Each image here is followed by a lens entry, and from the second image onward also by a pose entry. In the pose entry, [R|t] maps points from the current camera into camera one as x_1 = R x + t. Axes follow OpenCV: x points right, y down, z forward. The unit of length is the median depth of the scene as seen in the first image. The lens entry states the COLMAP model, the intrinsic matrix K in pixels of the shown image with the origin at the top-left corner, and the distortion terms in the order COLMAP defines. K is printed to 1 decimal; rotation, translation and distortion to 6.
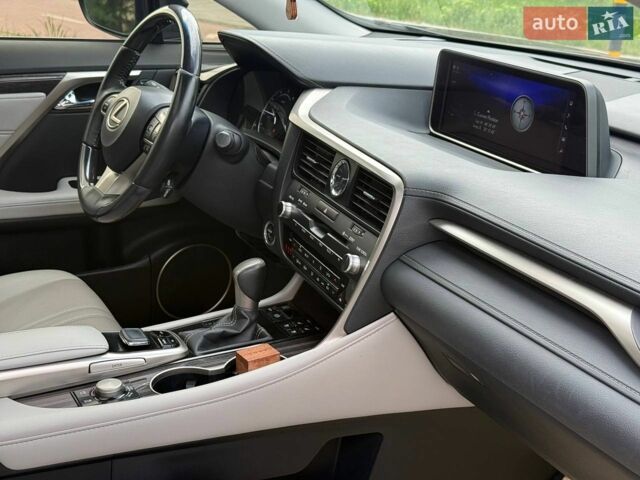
lens RADIAL K [[900.8, 0, 319.6], [0, 900.8, 254.7], [0, 0, 1]] dist [0.243220, -0.643454]
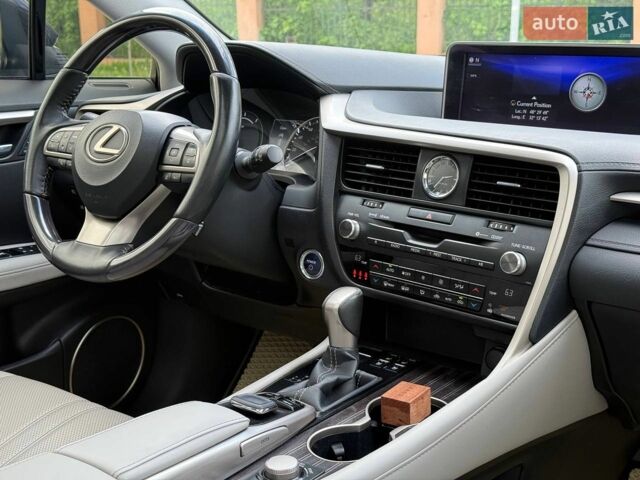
lens RADIAL K [[900.8, 0, 319.6], [0, 900.8, 254.7], [0, 0, 1]] dist [0.243220, -0.643454]
pose [[0.910091, -0.135028, 0.391792, -0.406416], [0.169955, 0.983876, -0.055700, 0.016569], [-0.377954, 0.117279, 0.918366, 0.235804]]
